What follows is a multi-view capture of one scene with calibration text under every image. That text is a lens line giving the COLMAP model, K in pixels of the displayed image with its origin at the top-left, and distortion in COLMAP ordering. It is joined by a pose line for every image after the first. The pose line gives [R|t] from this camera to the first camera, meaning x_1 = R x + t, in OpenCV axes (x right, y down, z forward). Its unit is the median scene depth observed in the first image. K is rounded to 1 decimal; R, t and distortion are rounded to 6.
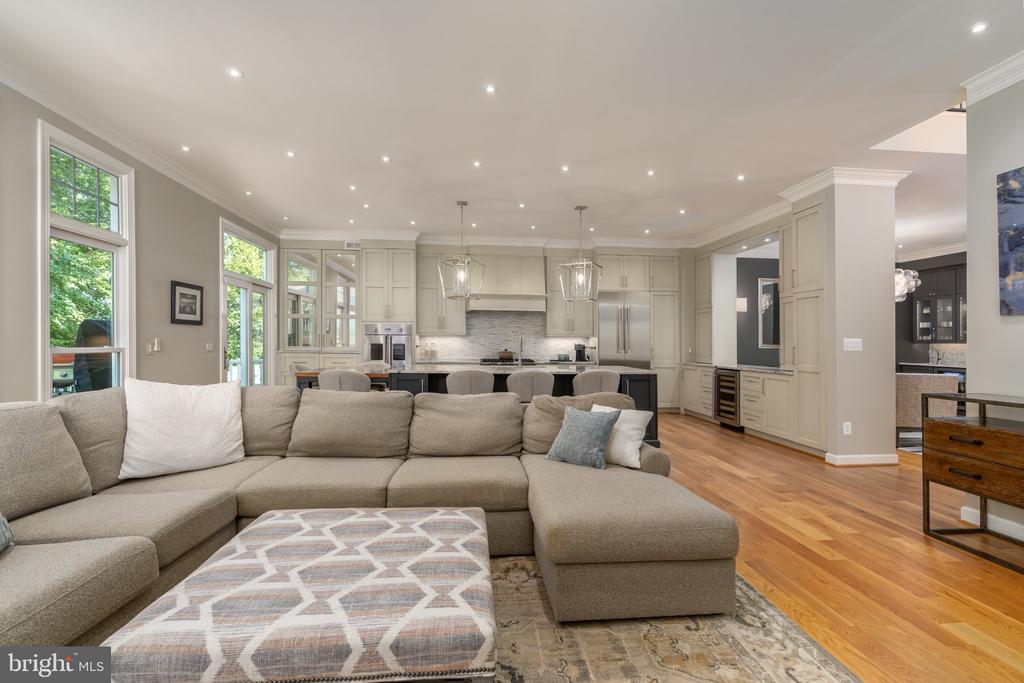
lens RADIAL K [[470.2, 0, 512.0], [0, 470.2, 341.1], [0, 0, 1]] dist [-0.001776, -0.001743]
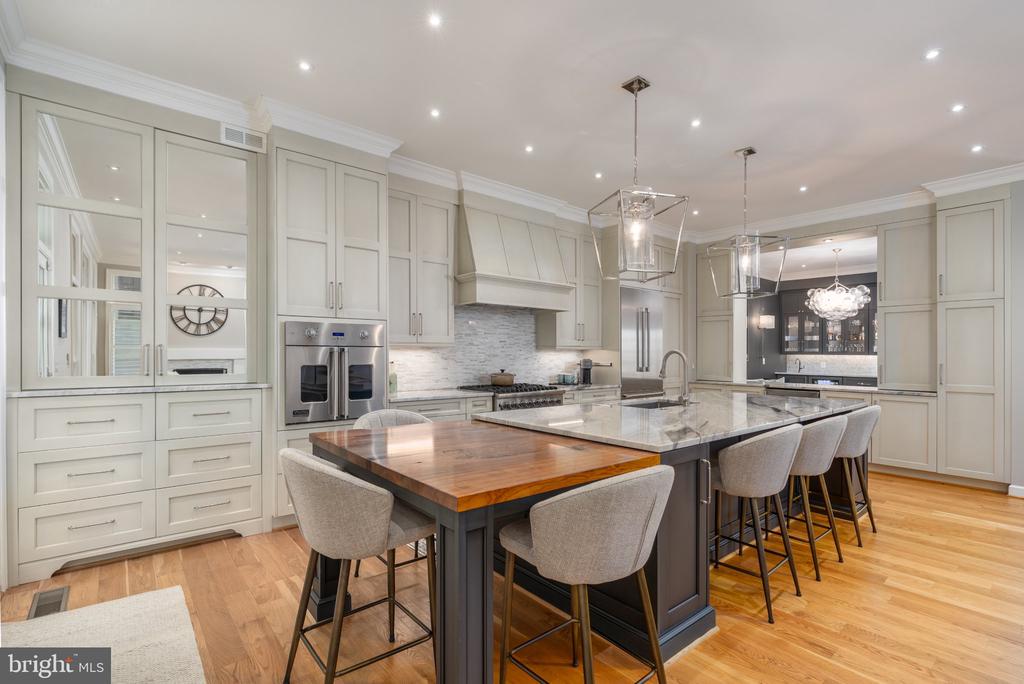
lens RADIAL K [[470.2, 0, 513.0], [0, 470.2, 350.3], [0, 0, 1]] dist [-0.001776, -0.001743]
pose [[0.828414, -0.001974, 0.560113, -0.352843], [0.000264, 0.999995, 0.003133, -0.010114], [-0.560117, -0.002447, 0.828410, 0.477186]]
